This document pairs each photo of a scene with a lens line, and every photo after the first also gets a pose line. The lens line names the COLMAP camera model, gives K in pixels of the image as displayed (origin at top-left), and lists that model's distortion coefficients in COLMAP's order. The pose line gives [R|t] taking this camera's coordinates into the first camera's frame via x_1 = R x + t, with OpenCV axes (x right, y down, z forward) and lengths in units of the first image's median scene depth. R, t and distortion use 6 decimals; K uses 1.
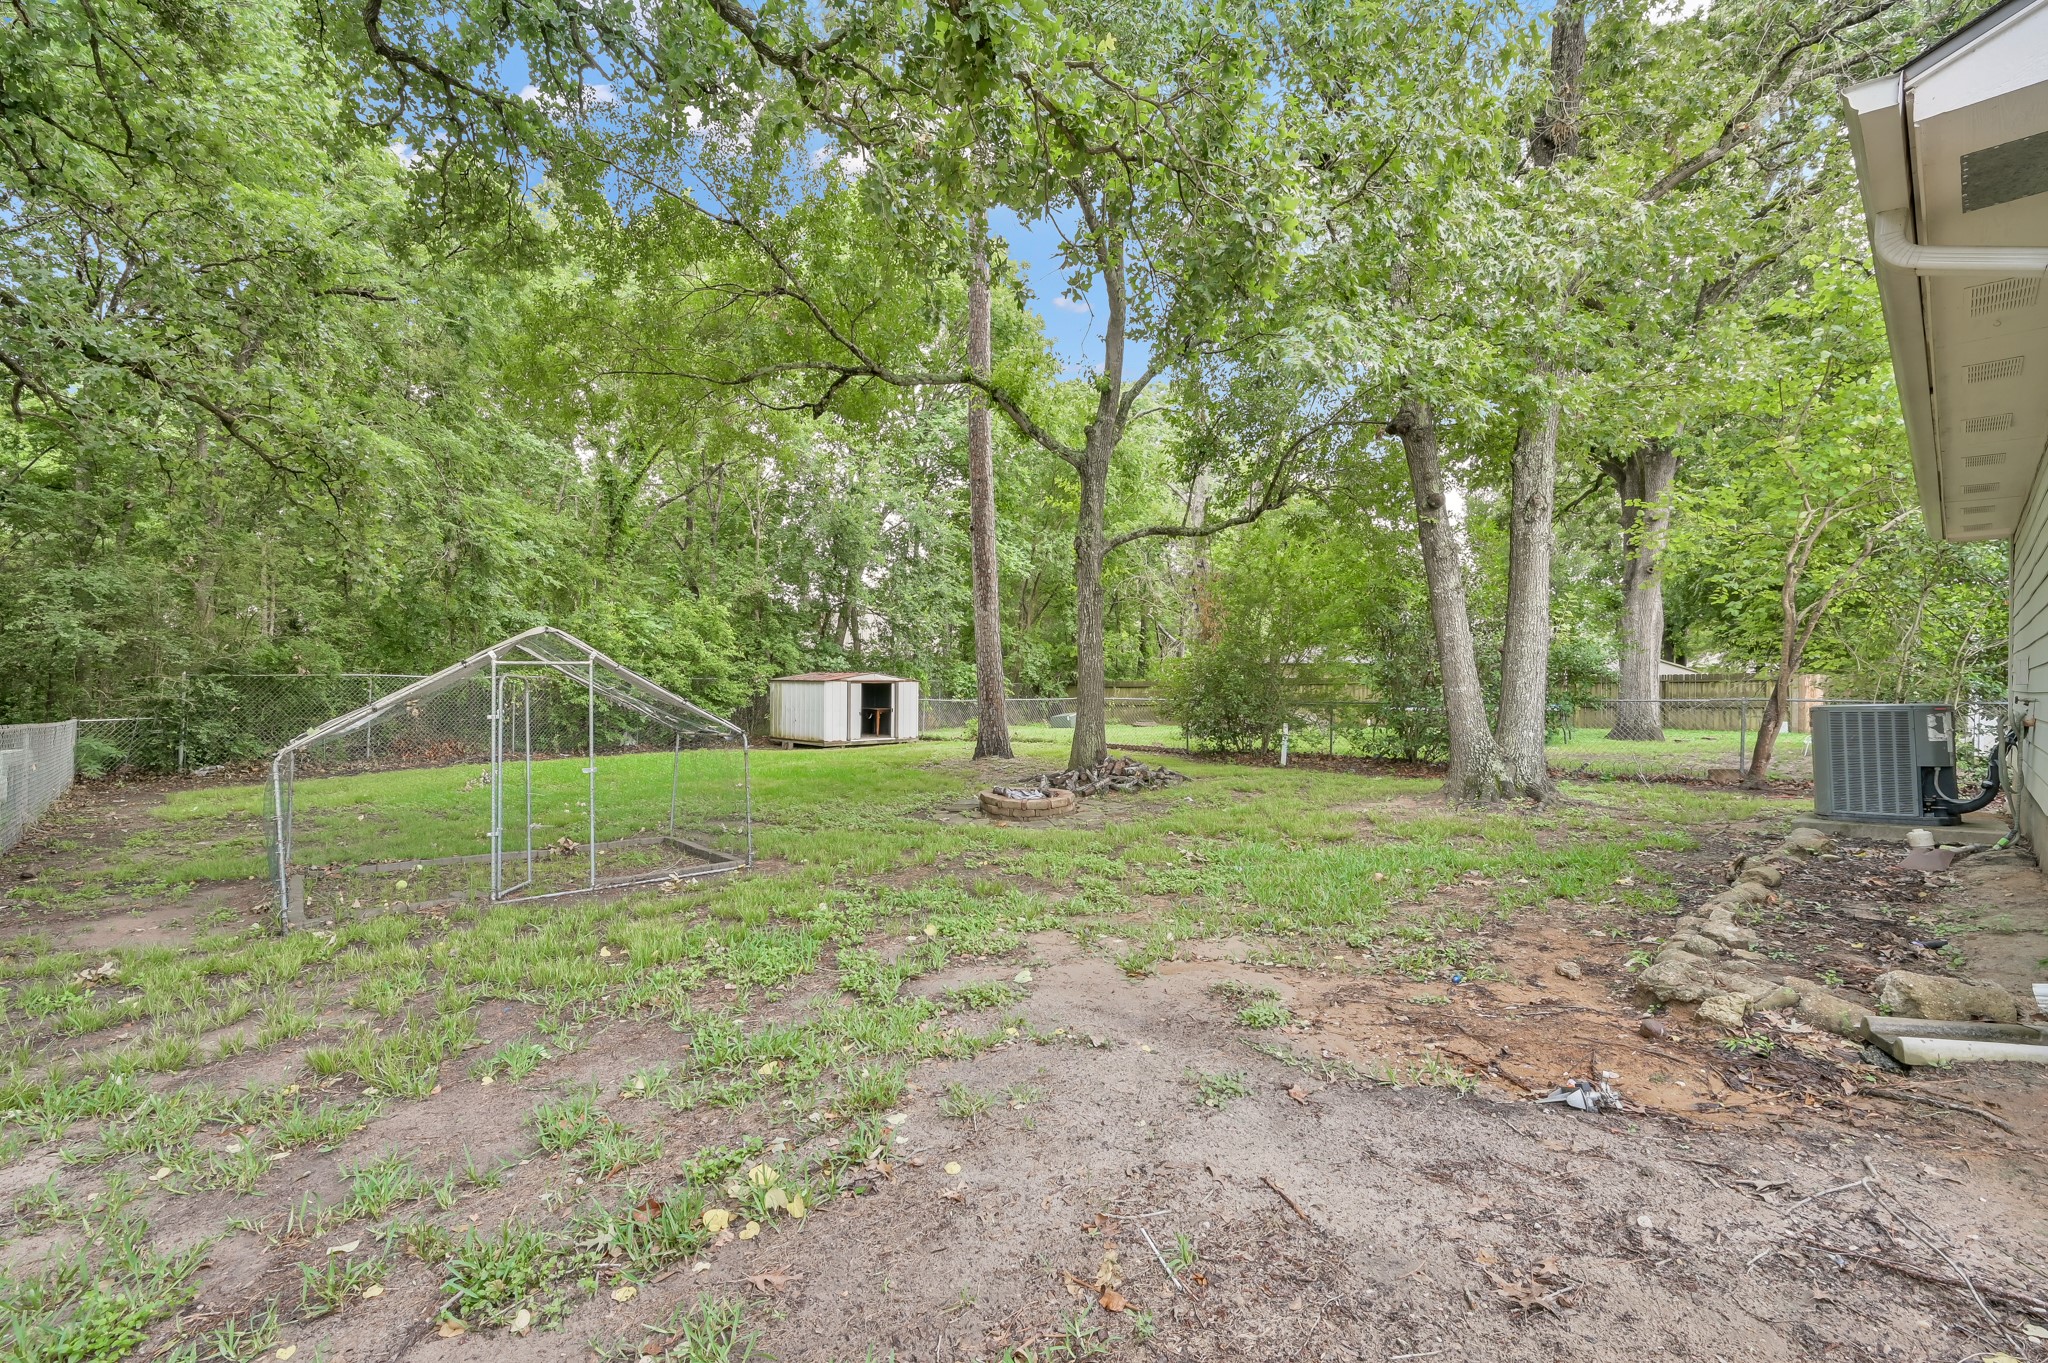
lens RADIAL K [[887.7, 0, 1021.1], [0, 887.7, 678.3], [0, 0, 1]] dist [-0.001175, 0.000721]
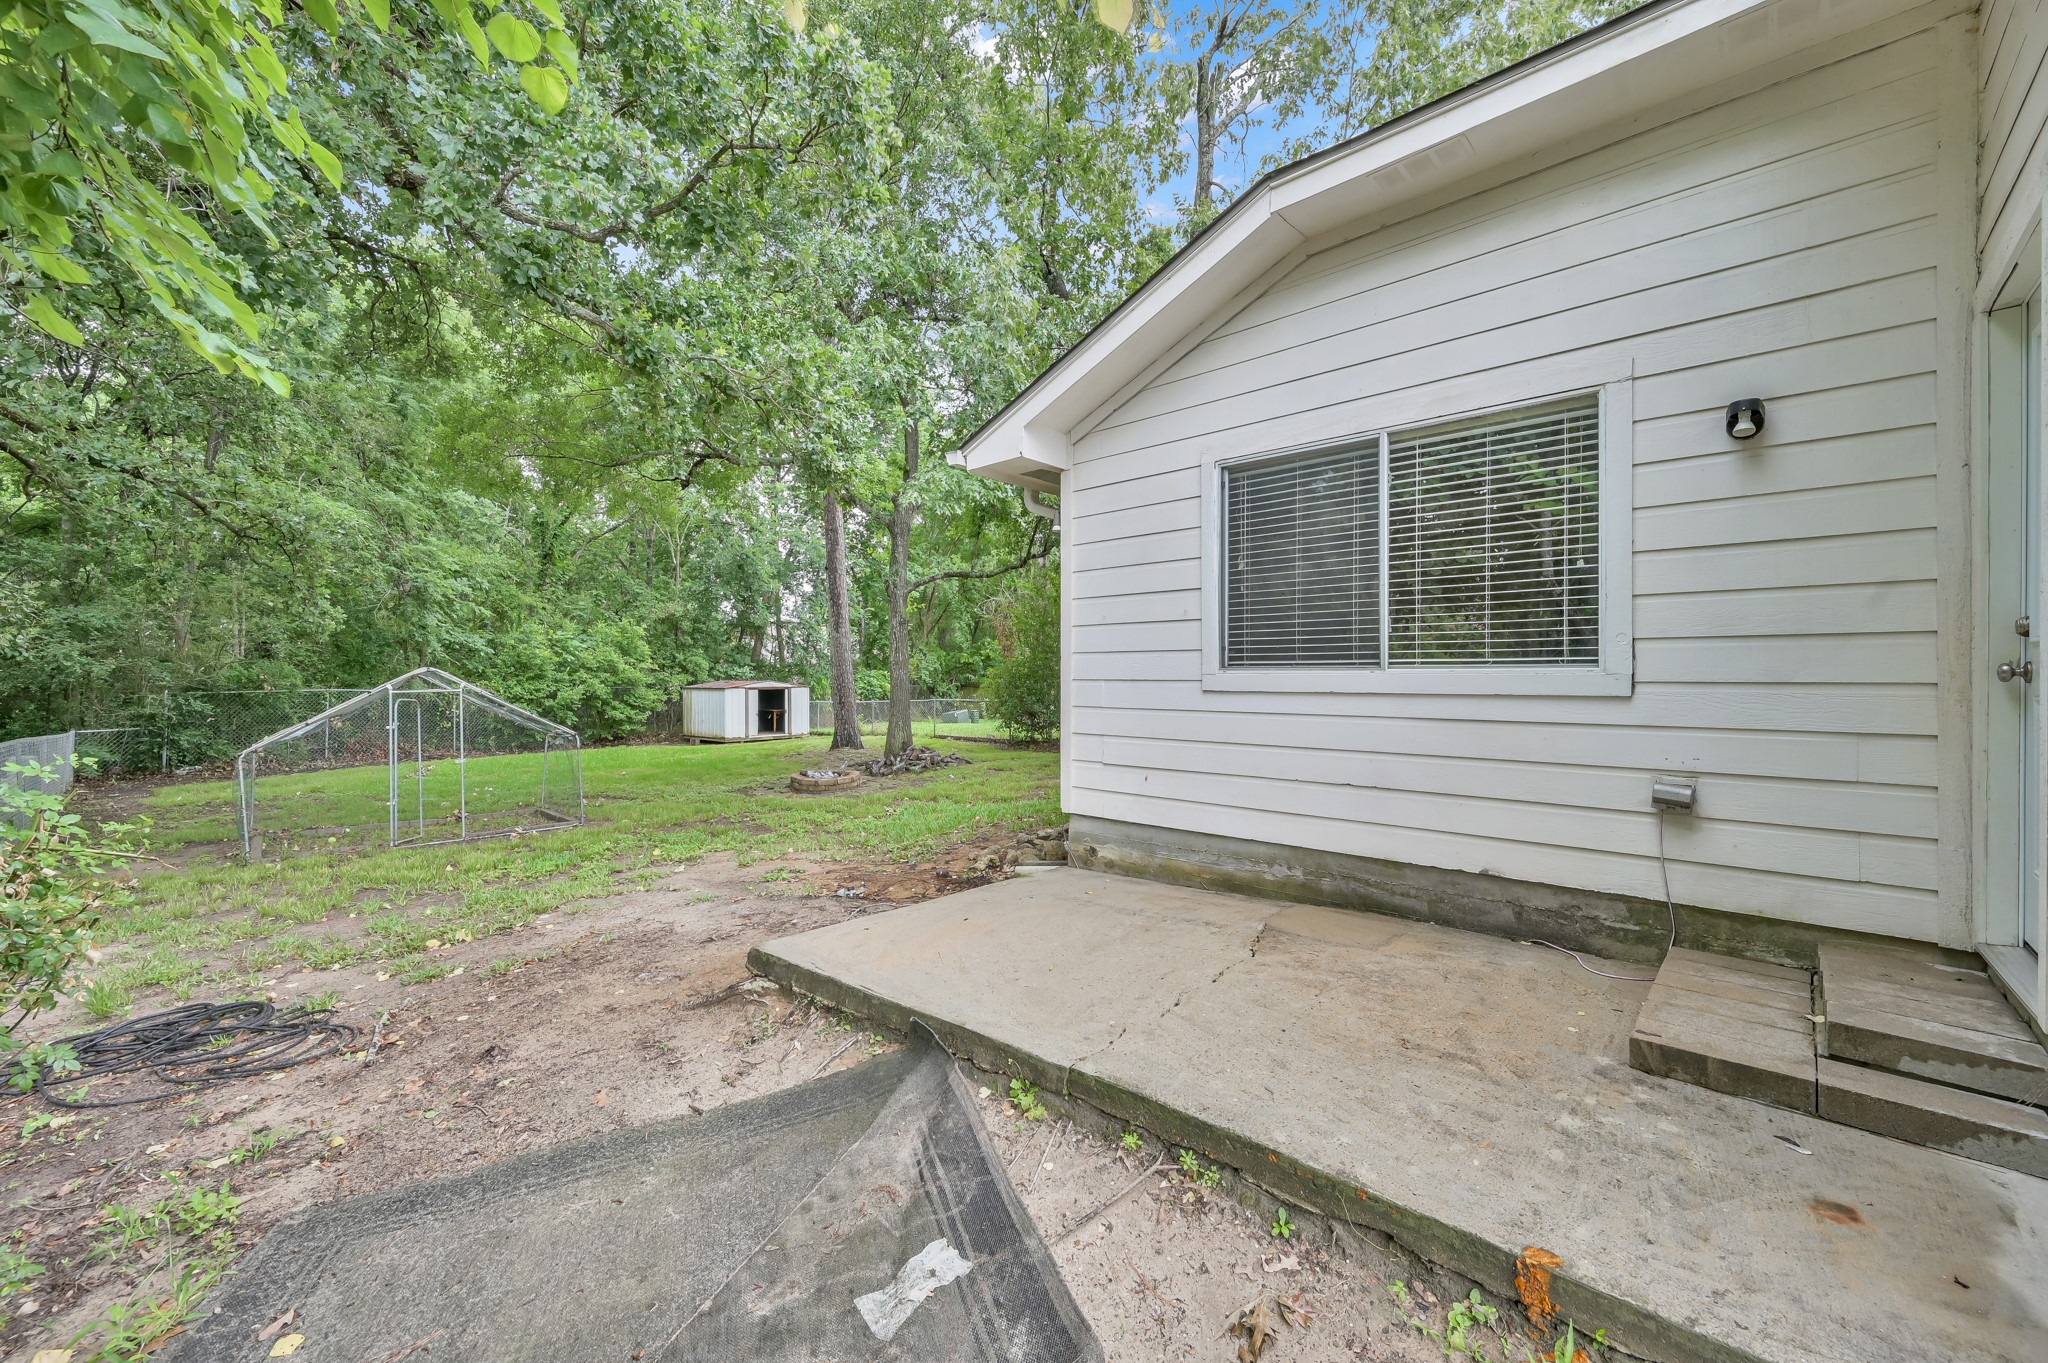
lens RADIAL K [[810.4, 0, 1028.5], [0, 810.4, 679.9], [0, 0, 1]] dist [-0.000588, -0.000838]
pose [[0.997687, -0.011513, 0.066991, 0.181347], [0.011188, 0.999924, 0.005235, -0.014638], [-0.067046, -0.004473, 0.997740, -0.206931]]
